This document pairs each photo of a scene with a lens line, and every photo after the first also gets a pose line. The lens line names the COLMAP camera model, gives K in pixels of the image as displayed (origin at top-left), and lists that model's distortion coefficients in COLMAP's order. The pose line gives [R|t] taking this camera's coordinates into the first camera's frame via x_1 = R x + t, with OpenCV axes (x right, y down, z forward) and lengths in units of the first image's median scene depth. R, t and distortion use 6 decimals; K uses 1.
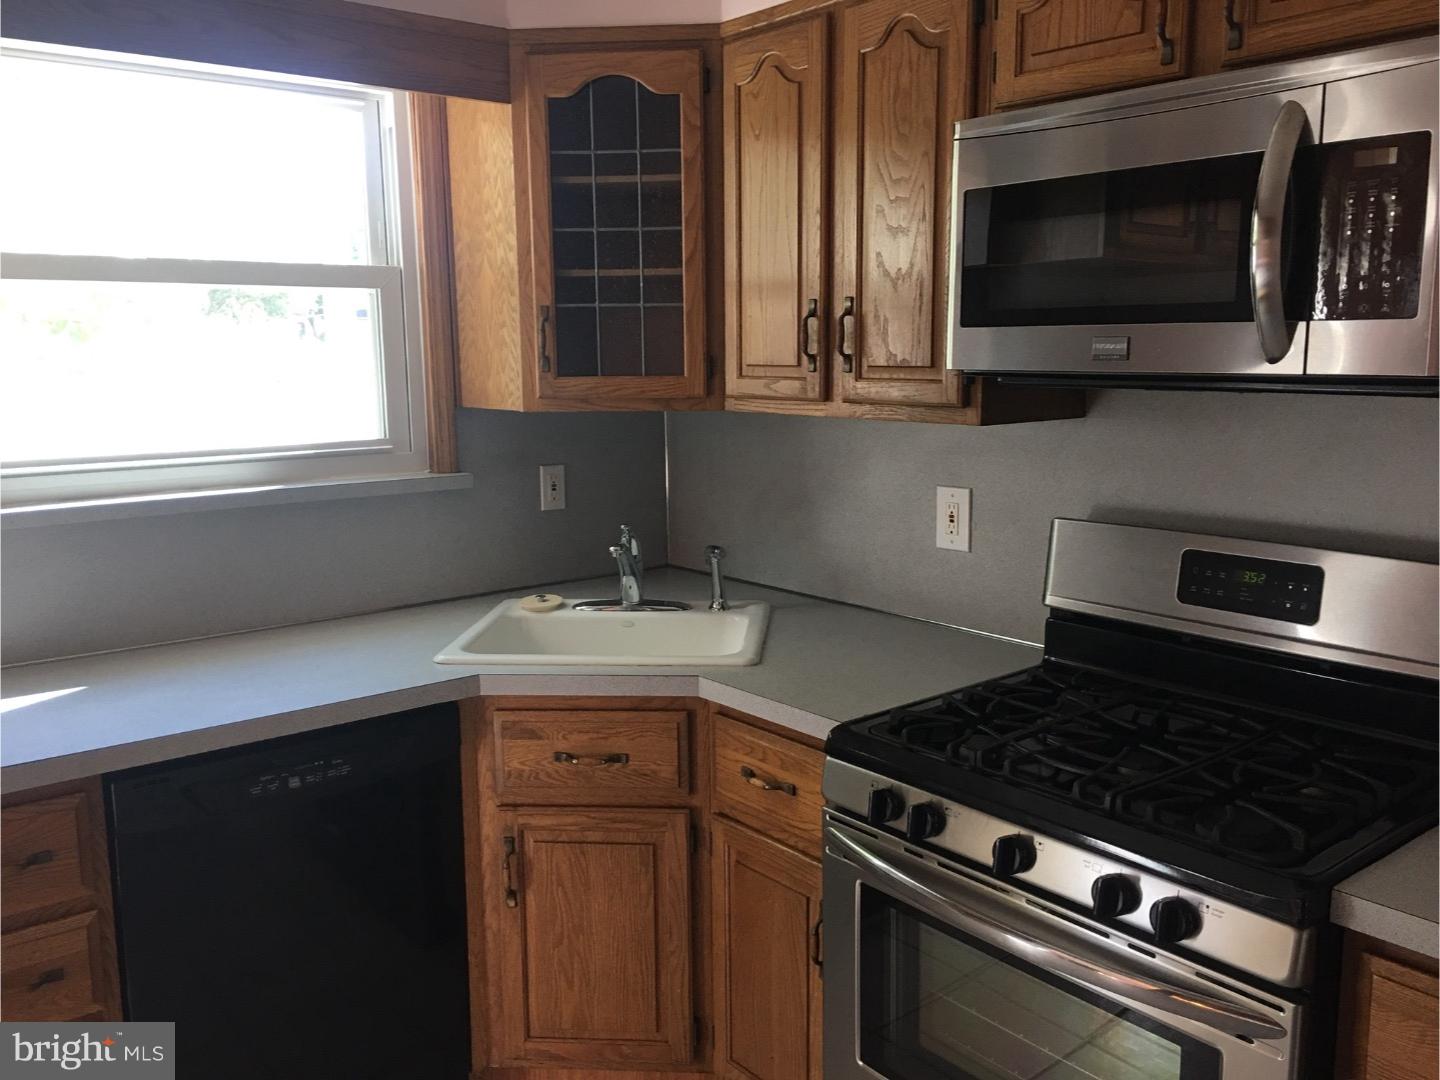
lens RADIAL K [[1229.3, 0, 721.5], [0, 1229.3, 532.3], [0, 0, 1]] dist [0.070770, -0.063864]
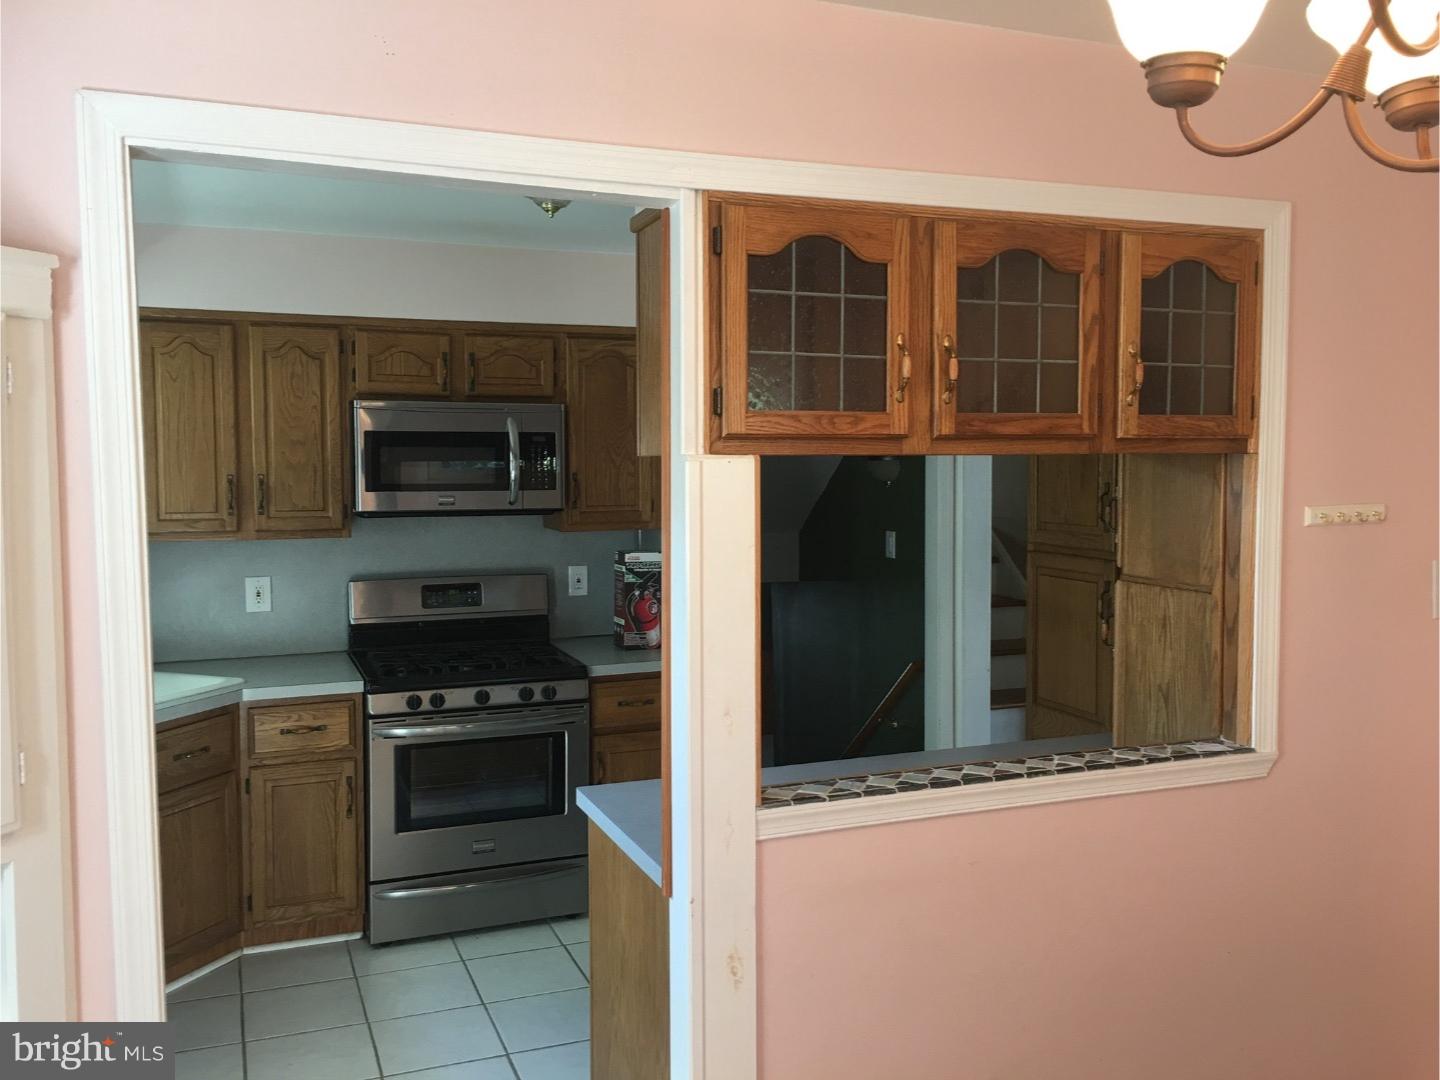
lens RADIAL K [[1229.3, 0, 721.5], [0, 1229.3, 532.3], [0, 0, 1]] dist [0.070770, -0.063864]
pose [[0.300547, -0.051214, 0.952391, -1.411238], [0.145525, 0.989328, 0.007277, -0.017048], [-0.942600, 0.136409, 0.304792, -0.202016]]
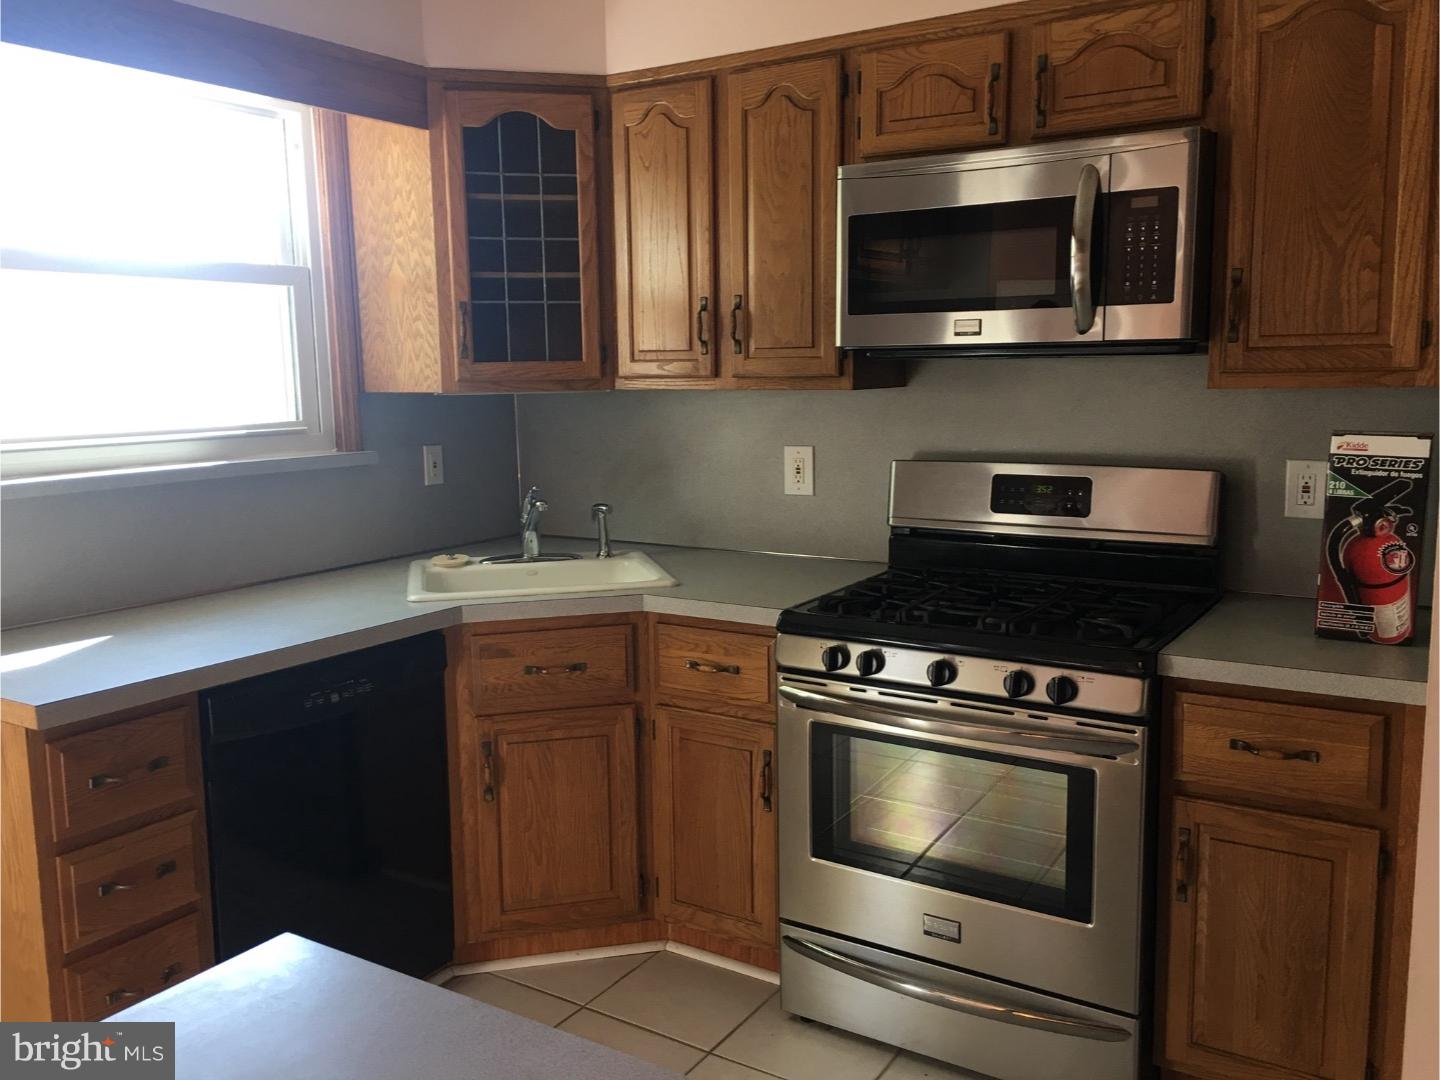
lens RADIAL K [[1227.1, 0, 714.3], [0, 1227.1, 530.1], [0, 0, 1]] dist [0.064097, -0.000784]
pose [[0.951038, -0.045804, 0.305662, -0.312398], [0.052604, 0.998517, -0.014043, 0.069042], [-0.304565, 0.029434, 0.952037, -0.204742]]
